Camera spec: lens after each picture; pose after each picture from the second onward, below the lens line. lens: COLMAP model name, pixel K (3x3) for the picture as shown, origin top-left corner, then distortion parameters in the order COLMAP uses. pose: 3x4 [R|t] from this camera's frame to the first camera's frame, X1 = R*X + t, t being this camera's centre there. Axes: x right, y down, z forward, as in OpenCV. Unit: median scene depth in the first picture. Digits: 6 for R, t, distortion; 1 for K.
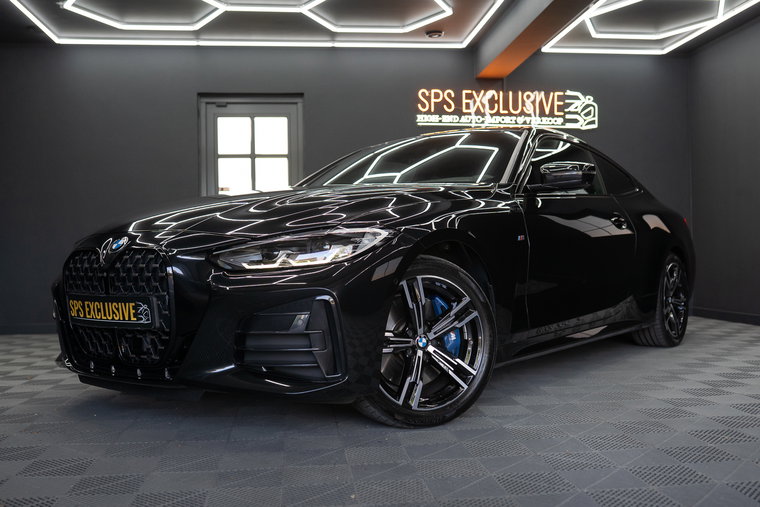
lens RADIAL K [[777.9, 0, 386.1], [0, 777.9, 259.3], [0, 0, 1]] dist [-0.053762, 0.000000]
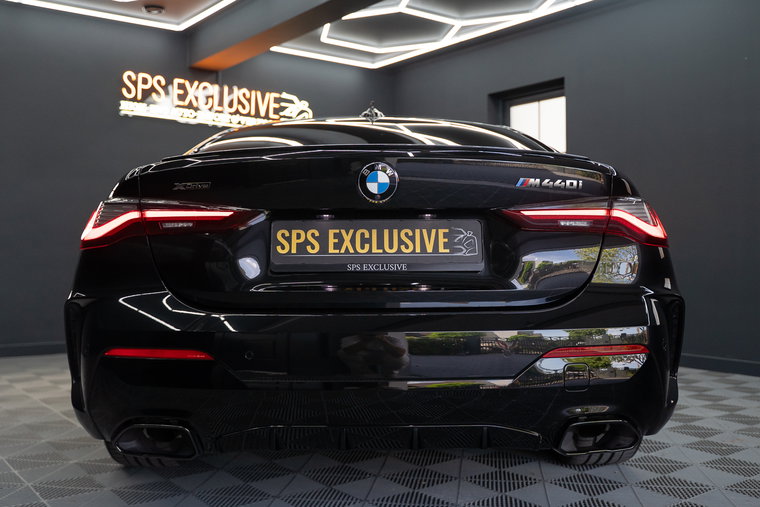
lens RADIAL K [[775.2, 0, 392.0], [0, 775.2, 252.4], [0, 0, 1]] dist [-0.038900, 0.000000]
pose [[0.860988, 0.020098, 0.508228, -0.129347], [-0.016727, 0.999797, -0.011198, -0.015985], [-0.508350, 0.001140, 0.861150, 0.124552]]
